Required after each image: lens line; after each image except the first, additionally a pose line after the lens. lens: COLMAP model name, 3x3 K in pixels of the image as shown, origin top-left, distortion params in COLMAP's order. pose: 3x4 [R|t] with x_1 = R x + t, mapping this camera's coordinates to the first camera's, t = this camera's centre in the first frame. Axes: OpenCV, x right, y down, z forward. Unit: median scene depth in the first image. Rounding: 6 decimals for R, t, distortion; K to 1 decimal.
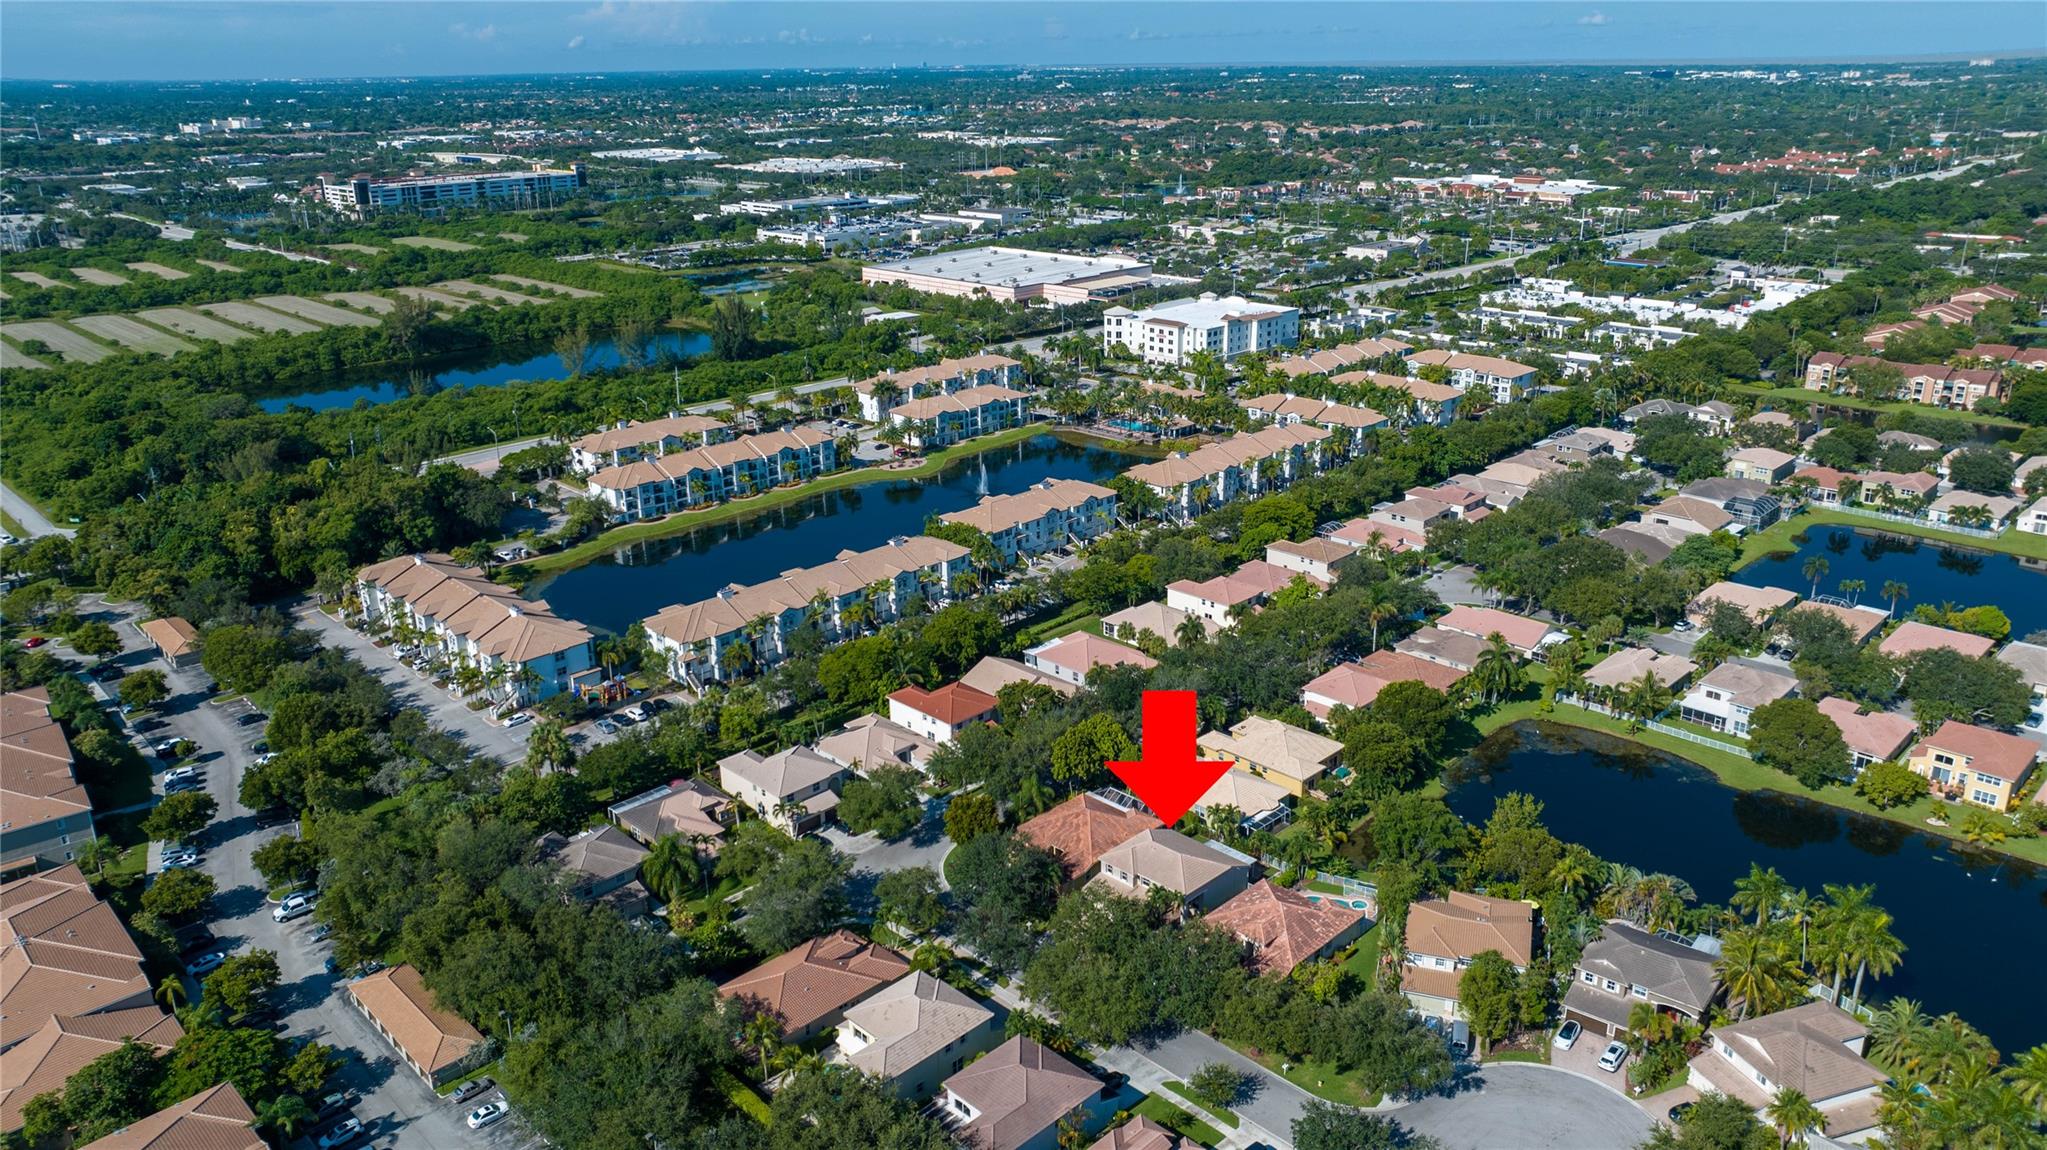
lens RADIAL K [[1452.5, 0, 1023.5], [0, 1452.5, 575.0], [0, 0, 1]] dist [-0.005523, -0.002479]
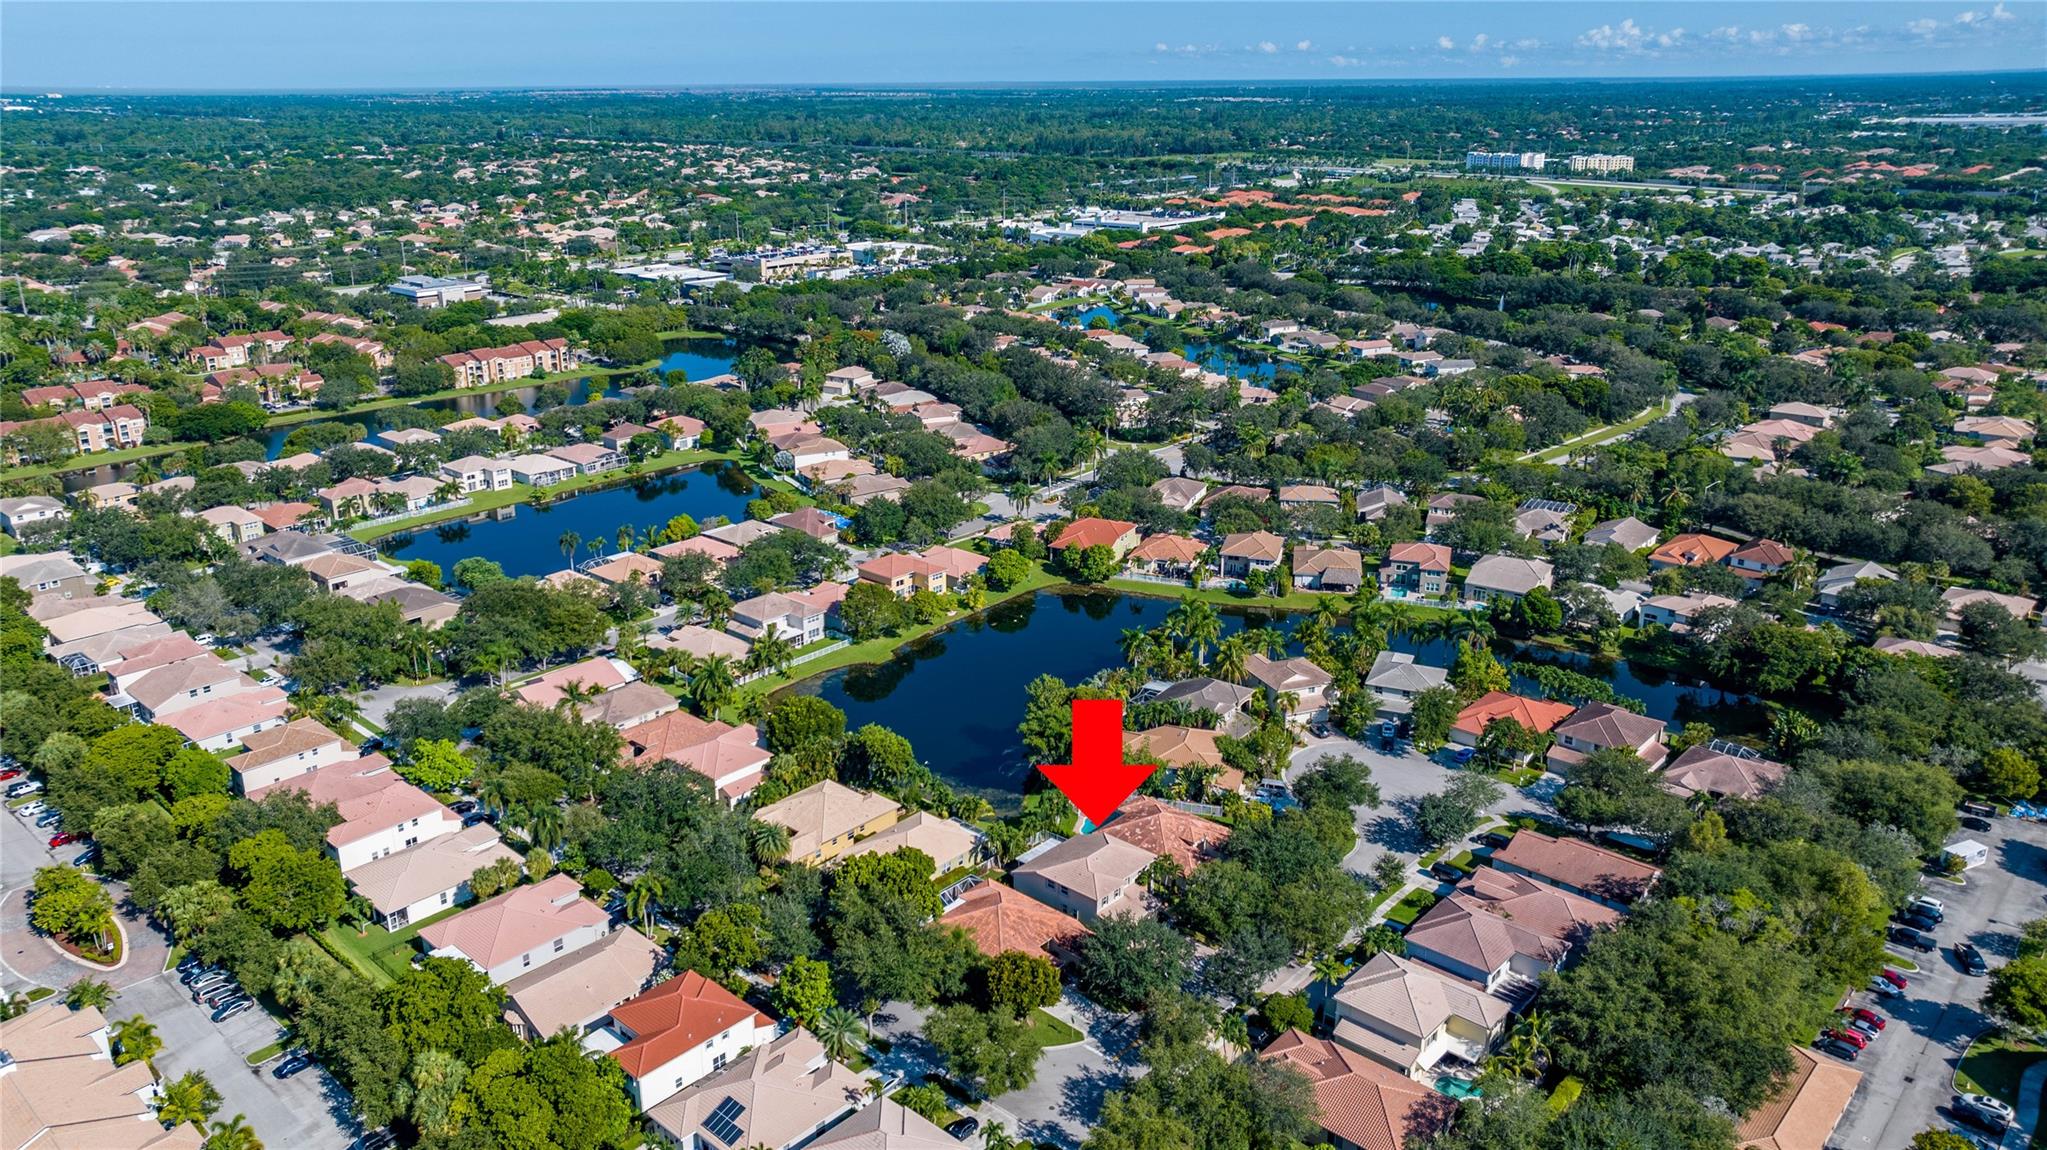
lens RADIAL K [[1452.5, 0, 1023.5], [0, 1452.5, 575.0], [0, 0, 1]] dist [-0.005523, -0.002479]
pose [[-0.076913, -0.306493, 0.948761, -0.639710], [0.334770, 0.888398, 0.314132, -0.254634], [-0.939156, 0.341777, 0.034275, 0.762894]]
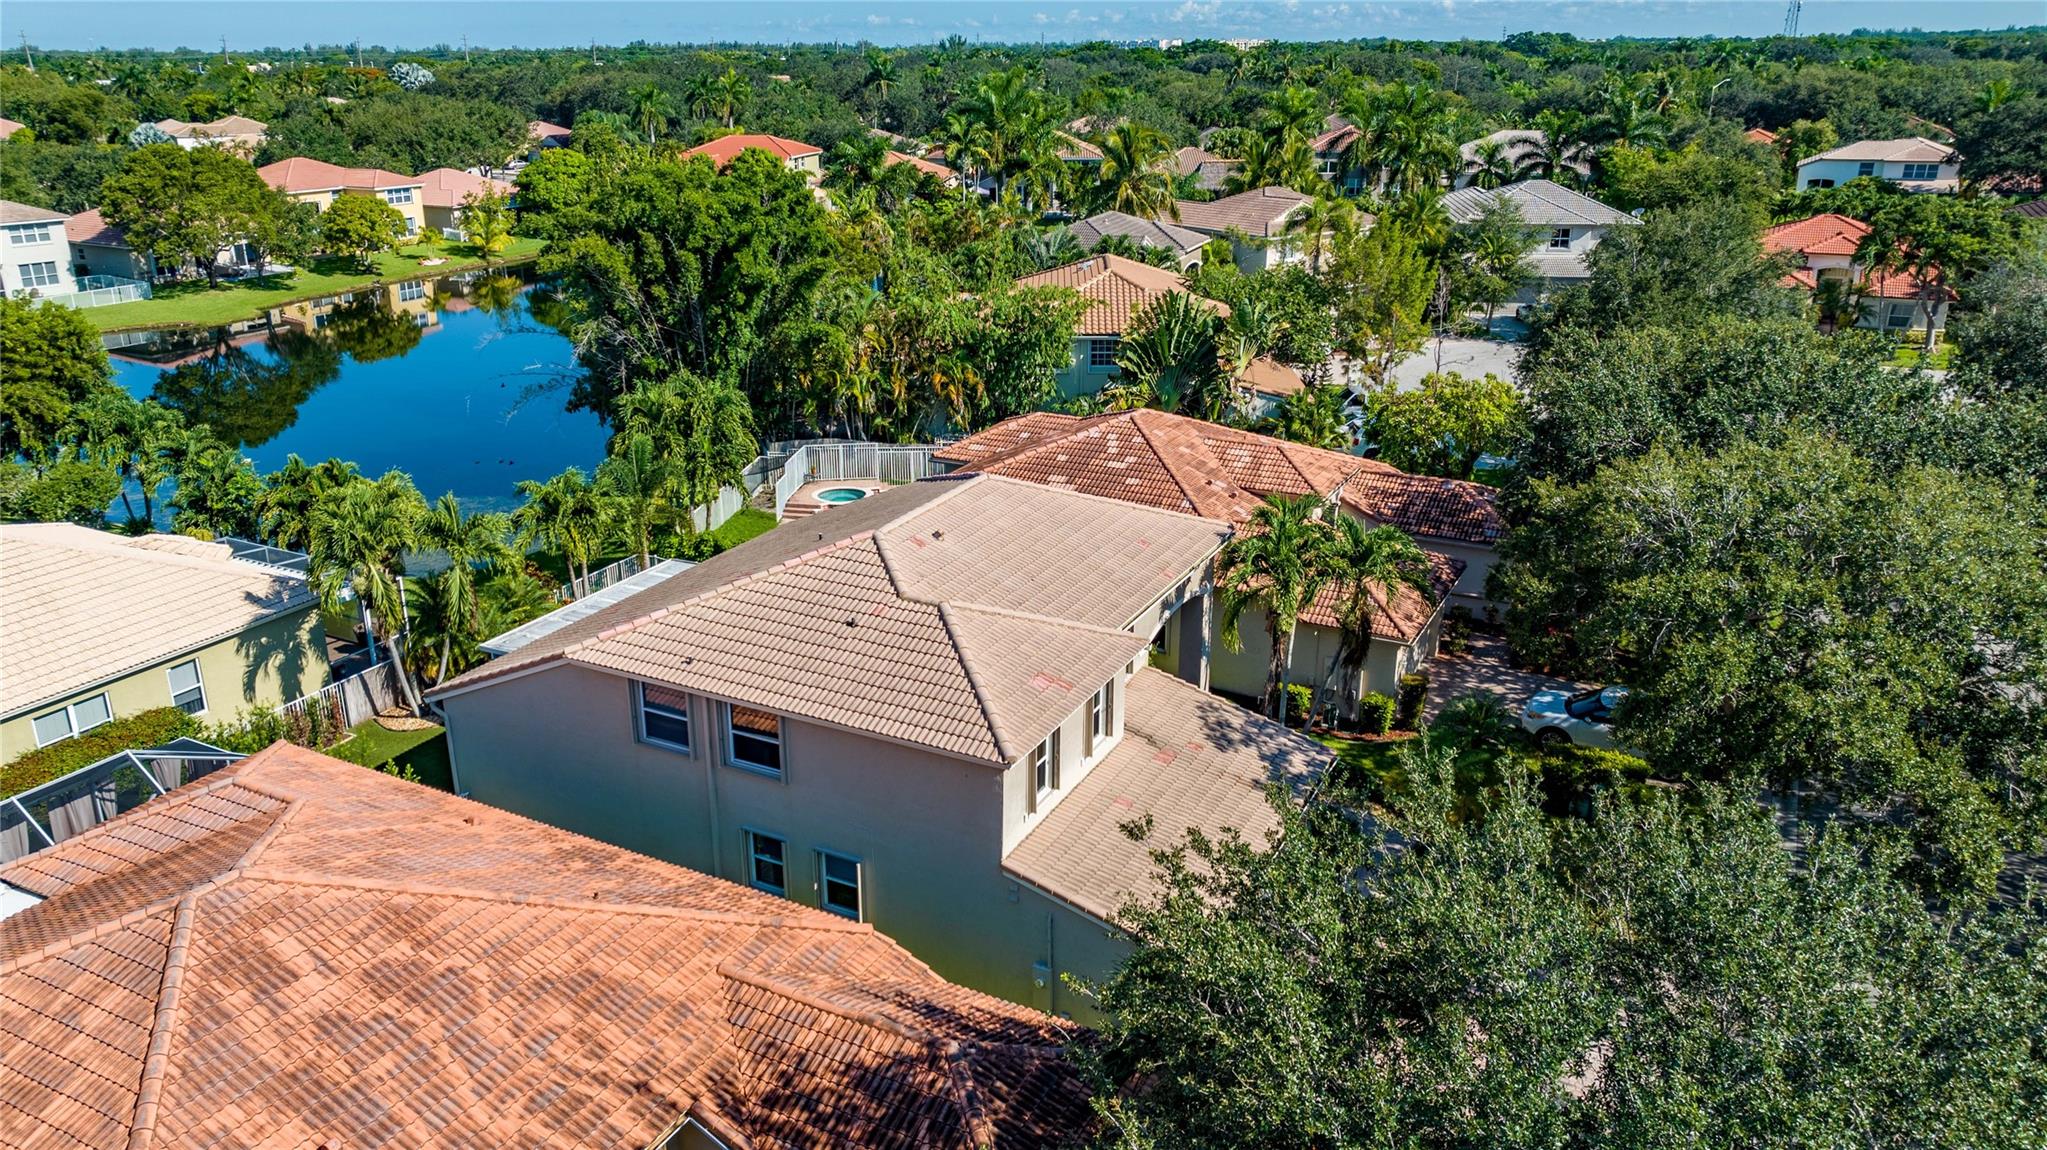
lens RADIAL K [[1452.5, 0, 1023.5], [0, 1452.5, 575.0], [0, 0, 1]] dist [-0.005523, -0.002479]
pose [[-0.323875, -0.321051, 0.889962, -0.041741], [0.317603, 0.849182, 0.421922, 0.105488], [-0.891198, 0.419305, -0.173062, 0.824186]]
